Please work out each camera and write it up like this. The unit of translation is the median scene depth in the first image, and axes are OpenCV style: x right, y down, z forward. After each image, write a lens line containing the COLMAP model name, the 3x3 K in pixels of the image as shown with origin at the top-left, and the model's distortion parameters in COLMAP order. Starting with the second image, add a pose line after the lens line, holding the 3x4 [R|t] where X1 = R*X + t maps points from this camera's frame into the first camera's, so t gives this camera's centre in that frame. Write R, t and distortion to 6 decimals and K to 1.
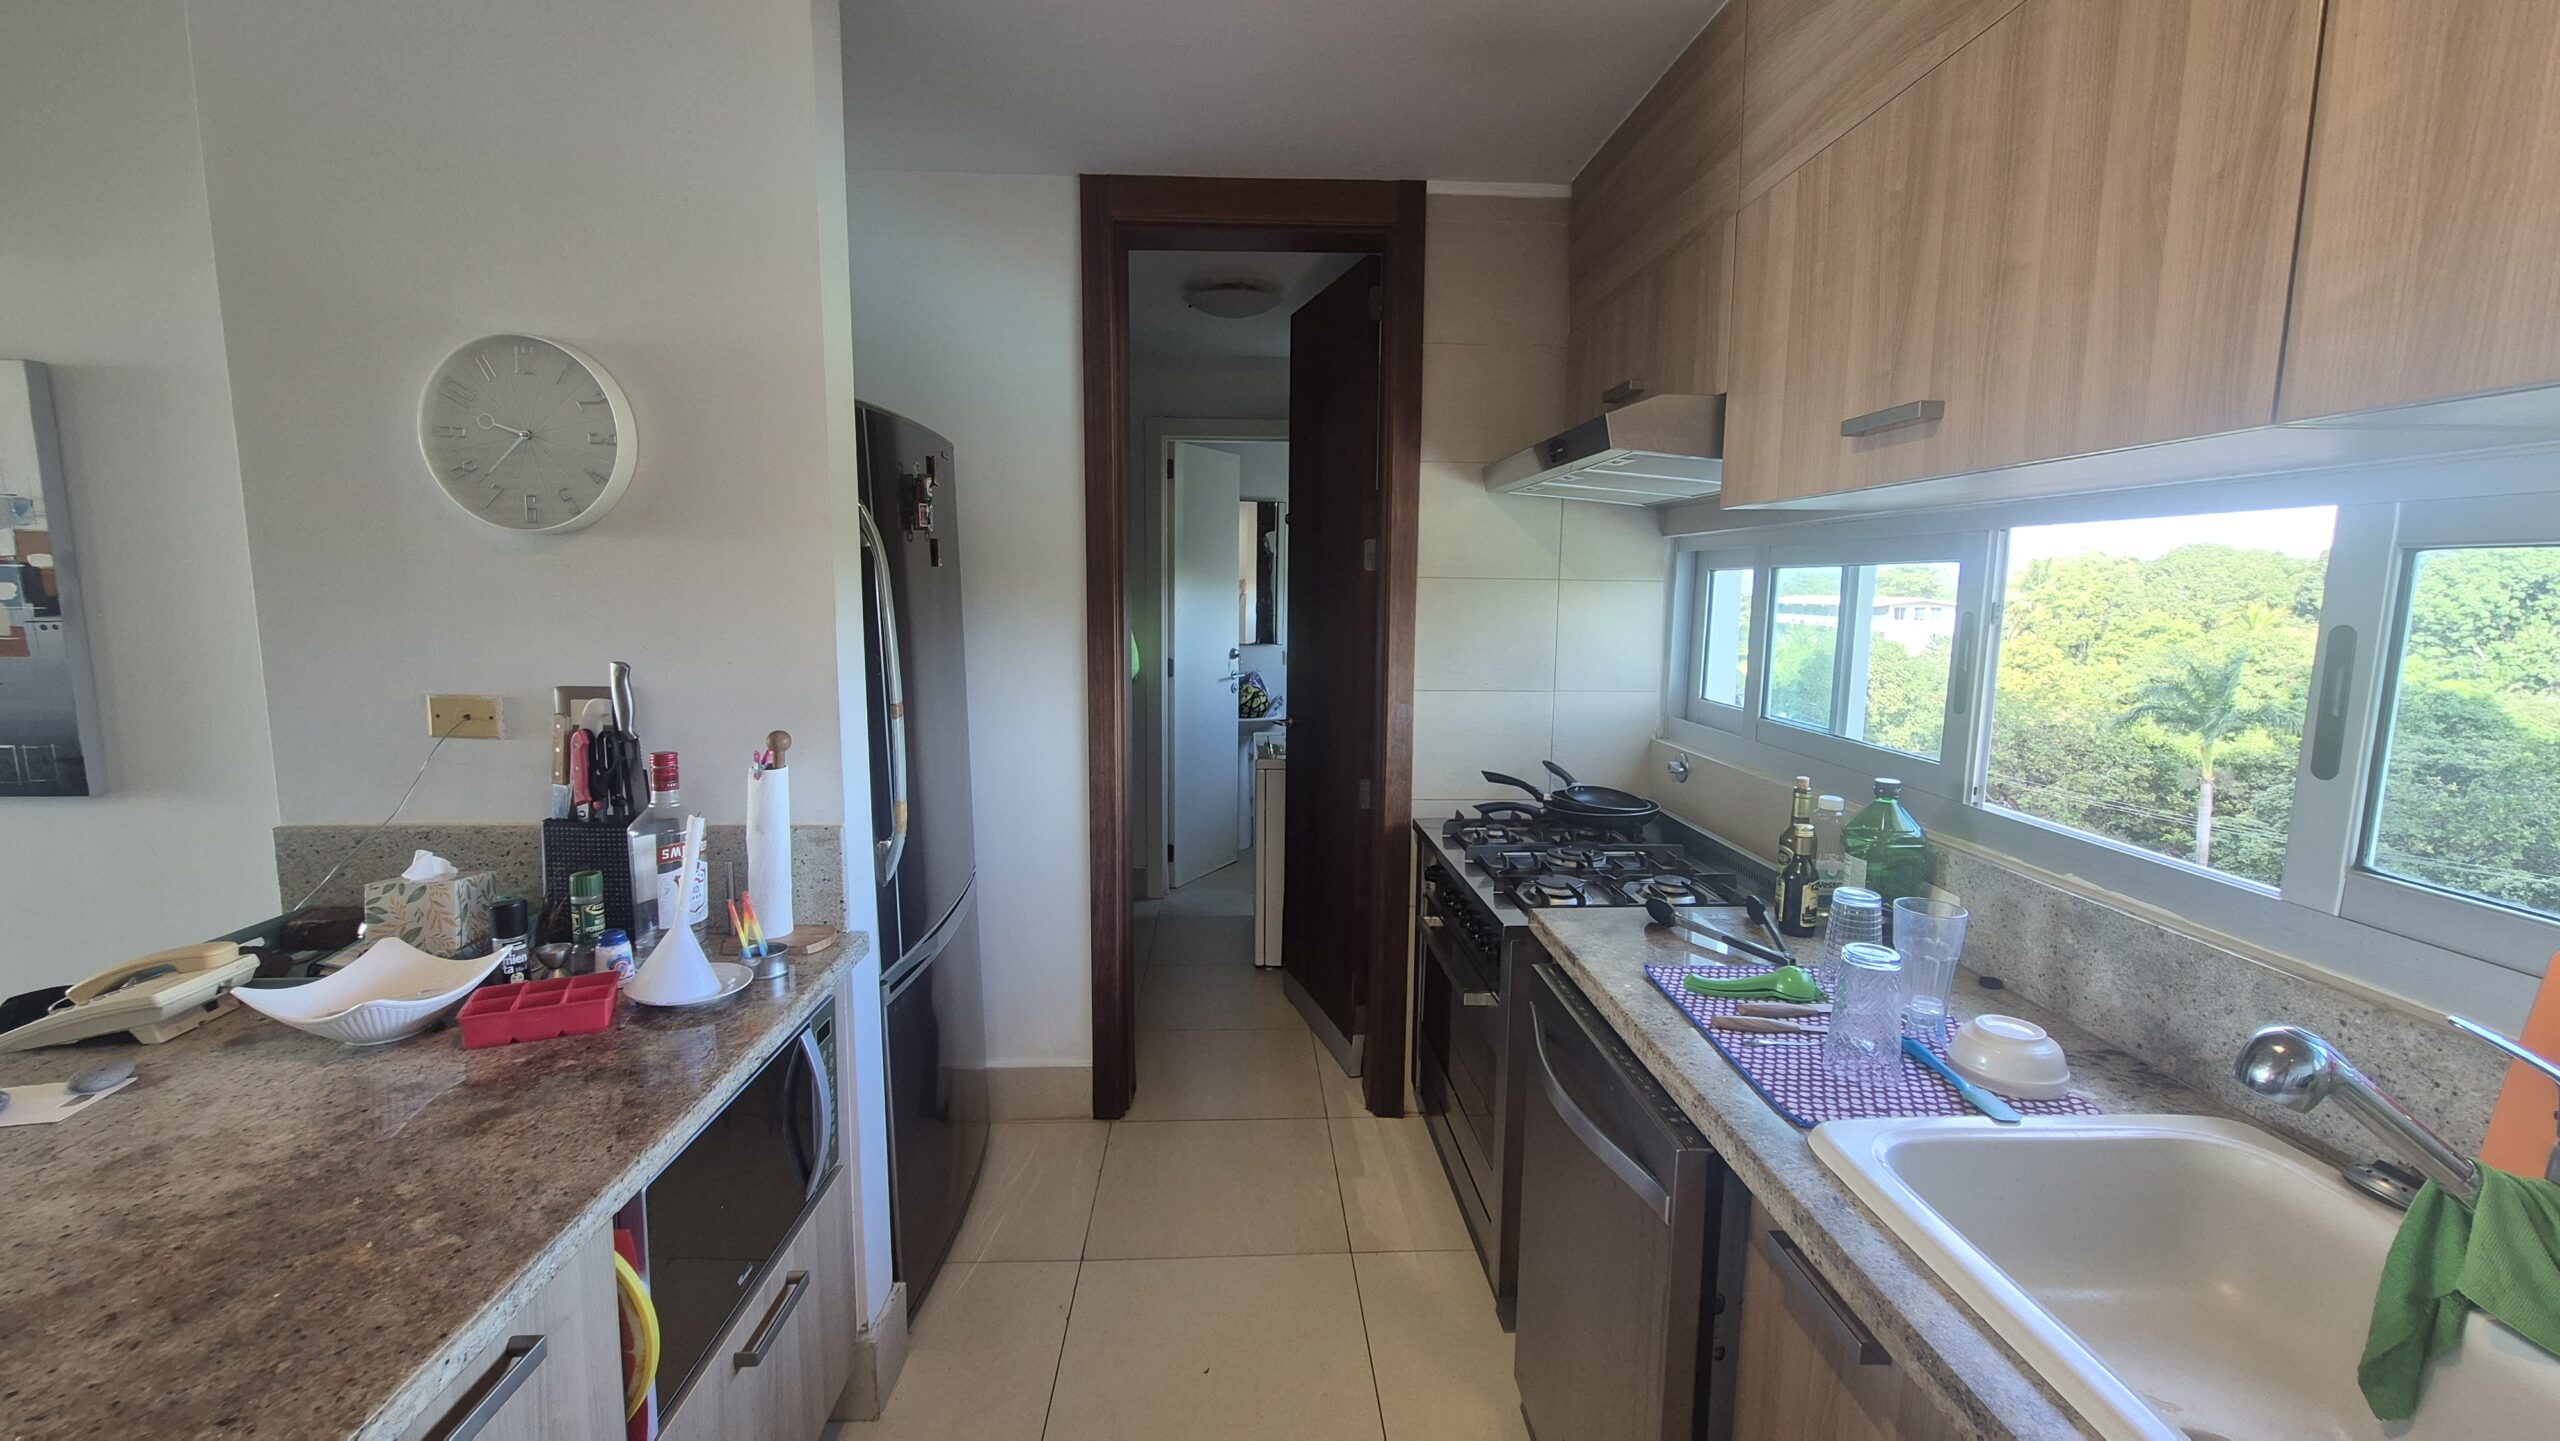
lens RADIAL K [[1055.4, 0, 1290.8], [0, 1055.4, 721.3], [0, 0, 1]] dist [-0.001967, 0.000421]
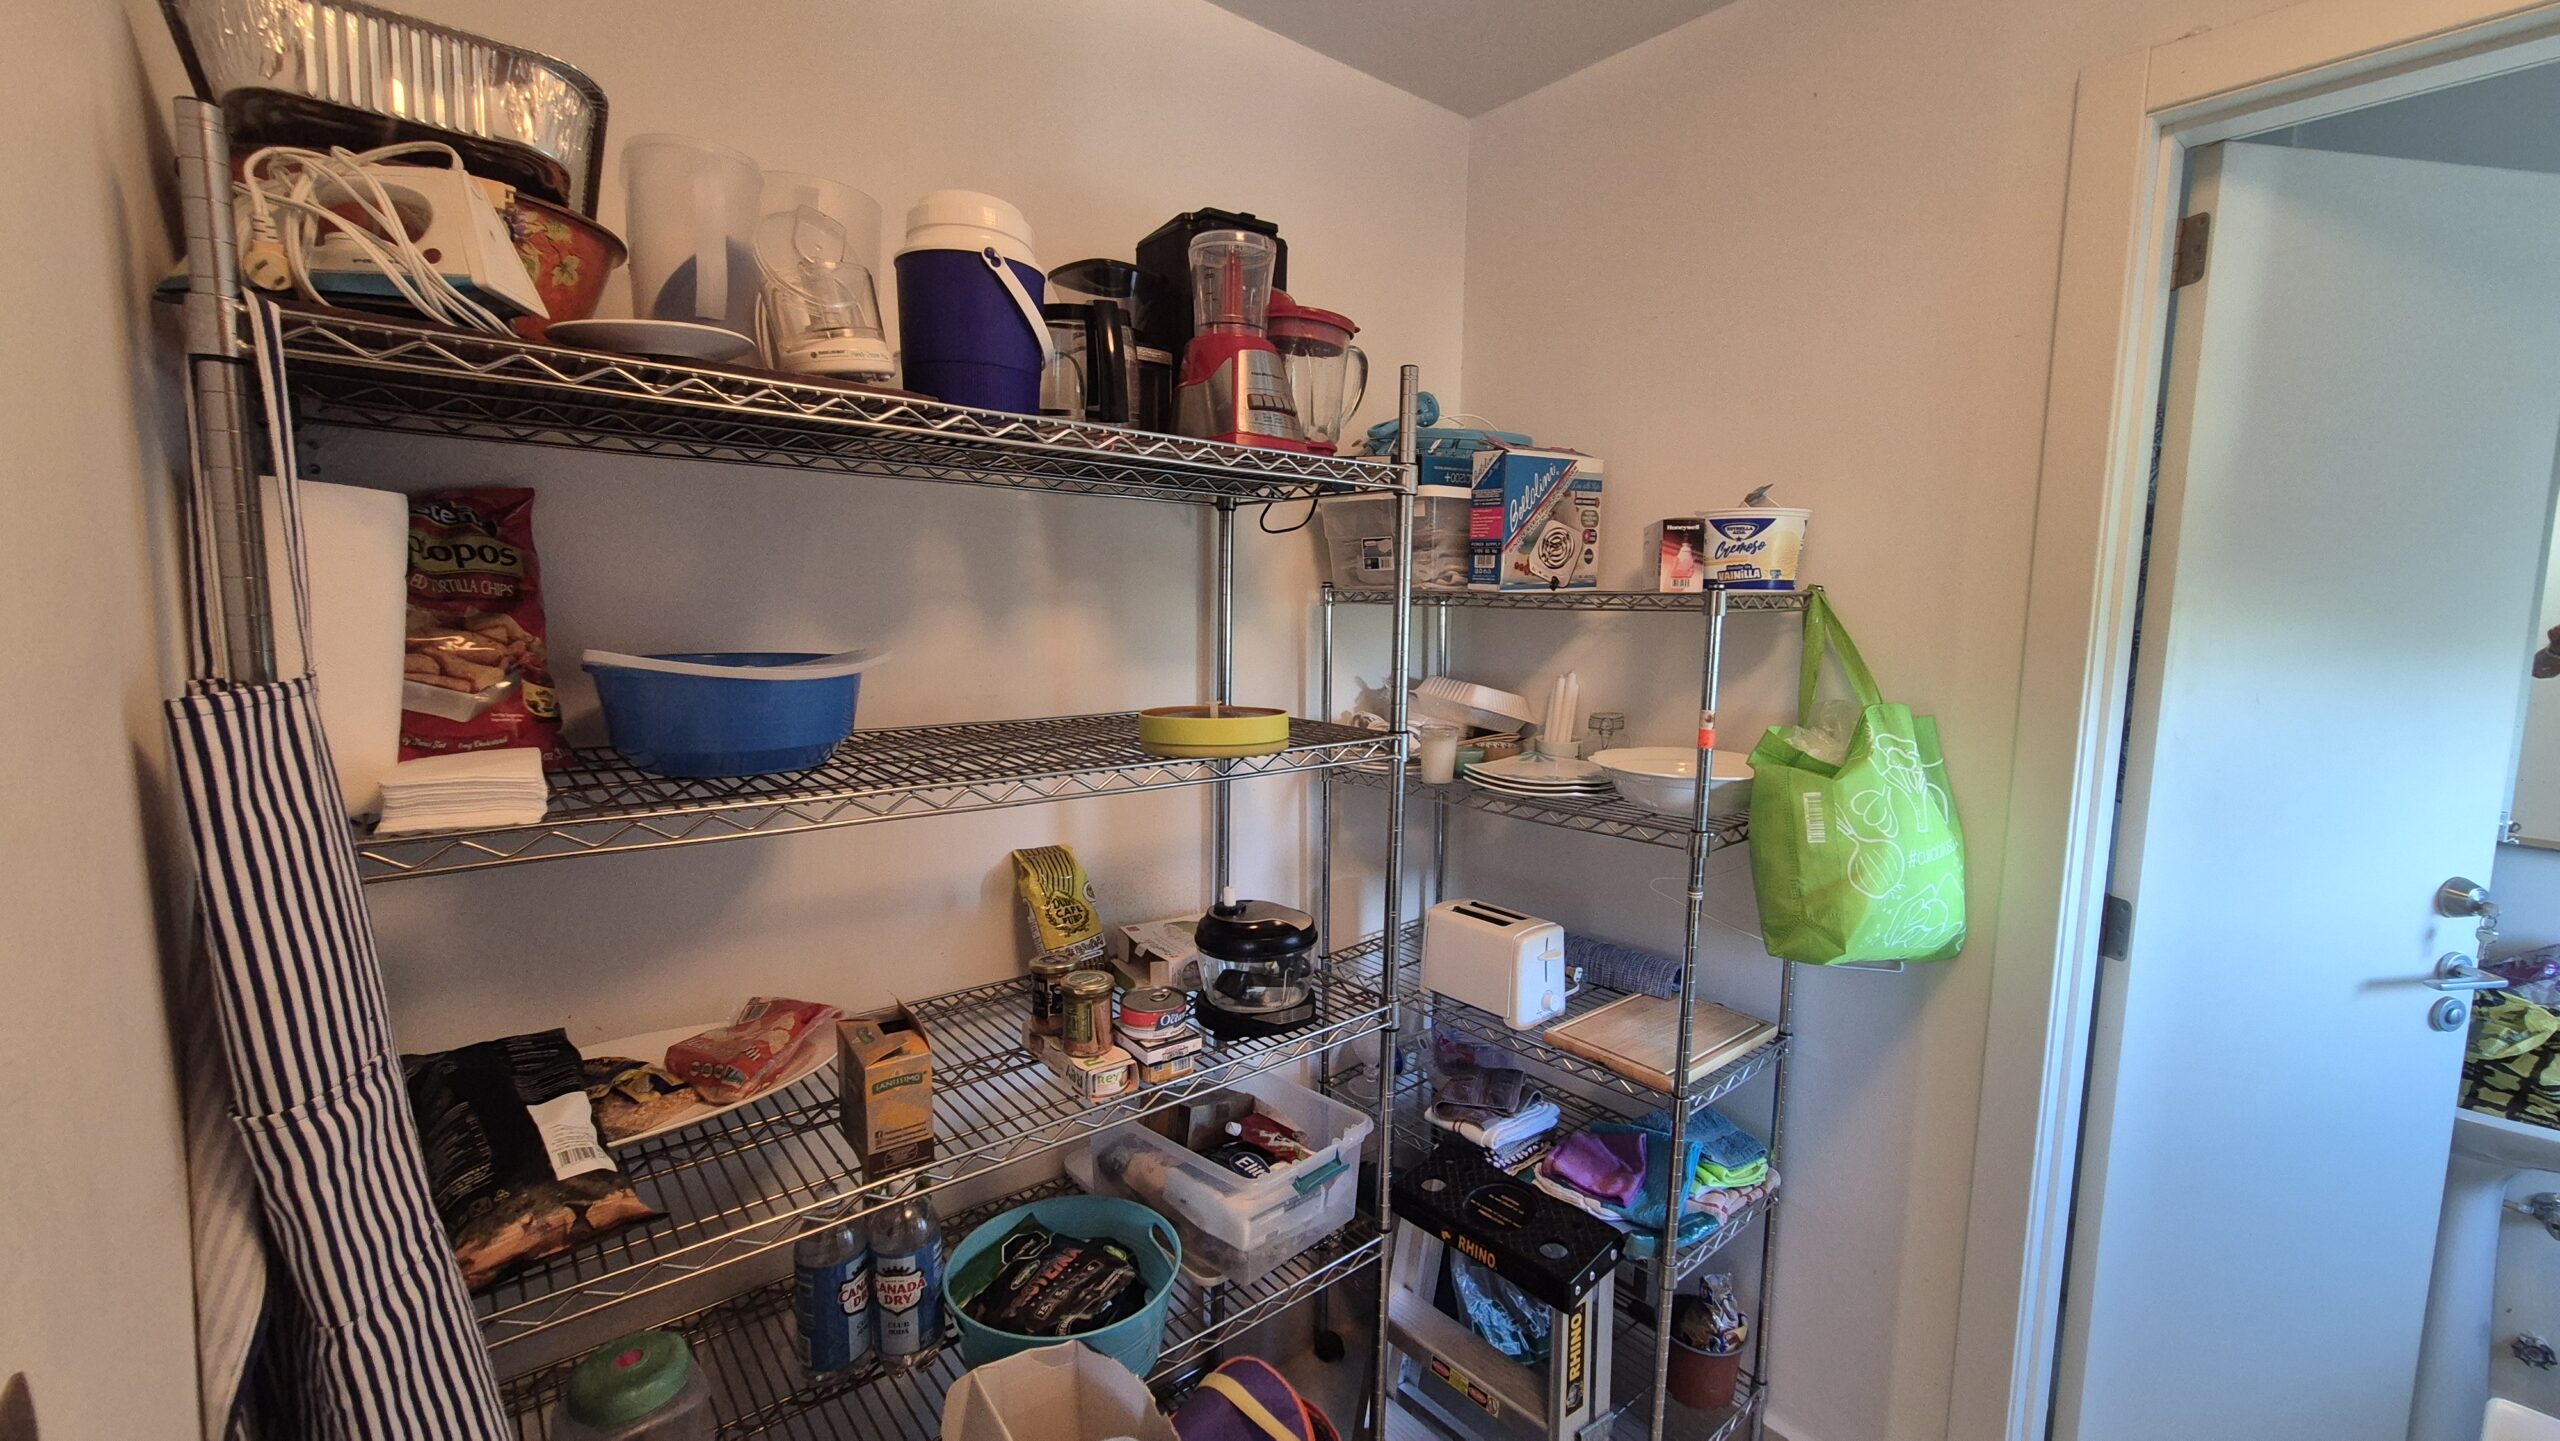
lens RADIAL K [[1055.4, 0, 1290.8], [0, 1055.4, 721.3], [0, 0, 1]] dist [-0.001967, 0.000421]
pose [[0.596660, 0.089356, -0.797504, -0.025063], [-0.122227, 0.992306, 0.019738, -0.097837], [0.793131, 0.085699, 0.602991, 0.724604]]
